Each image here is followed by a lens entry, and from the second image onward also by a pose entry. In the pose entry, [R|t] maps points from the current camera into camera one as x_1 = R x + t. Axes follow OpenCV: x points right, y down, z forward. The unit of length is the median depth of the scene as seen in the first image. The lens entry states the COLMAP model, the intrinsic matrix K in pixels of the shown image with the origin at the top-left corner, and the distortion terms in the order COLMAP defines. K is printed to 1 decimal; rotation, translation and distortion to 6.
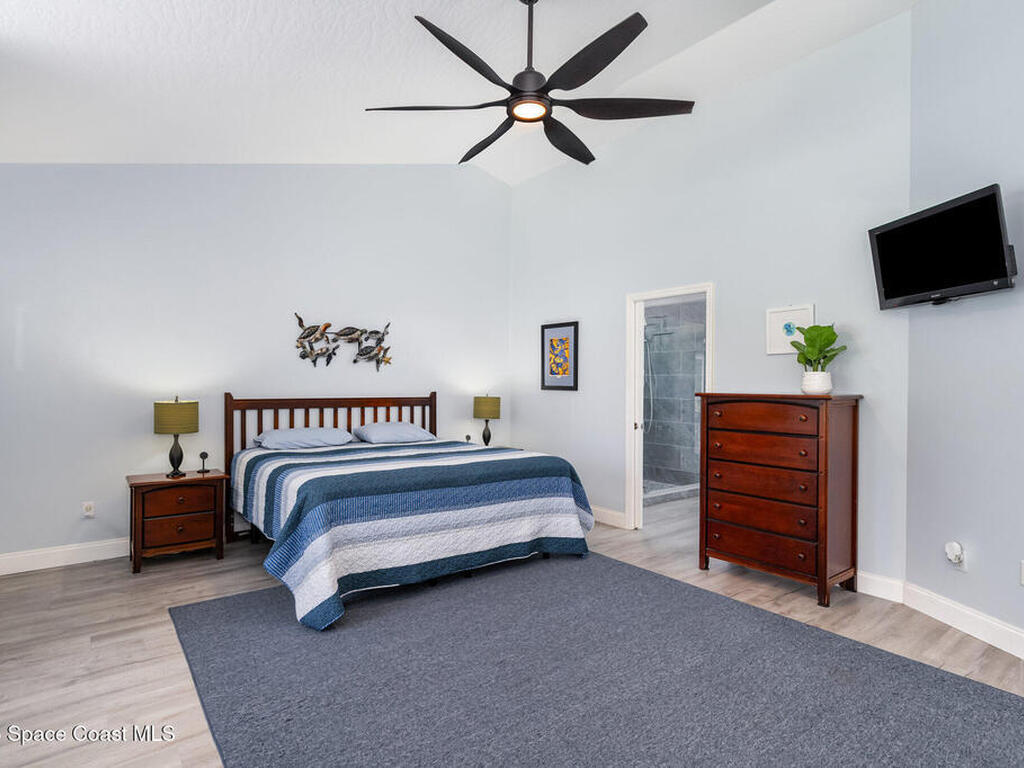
lens RADIAL K [[558.8, 0, 511.0], [0, 558.8, 380.9], [0, 0, 1]] dist [0.001079, 0.000522]
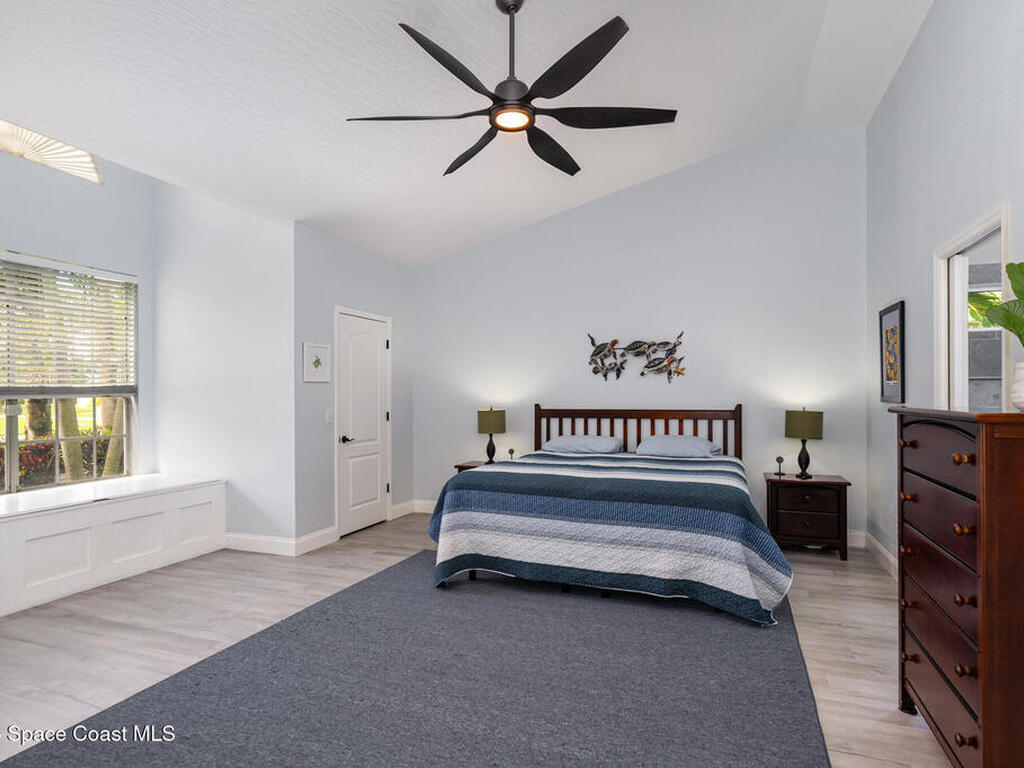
lens RADIAL K [[558.8, 0, 513.6], [0, 558.8, 393.6], [0, 0, 1]] dist [0.001079, 0.000522]
pose [[0.526882, -0.010727, -0.849871, 0.482110], [0.010956, 0.999923, -0.005829, 0.004654], [0.849868, -0.006240, 0.526959, 0.266242]]
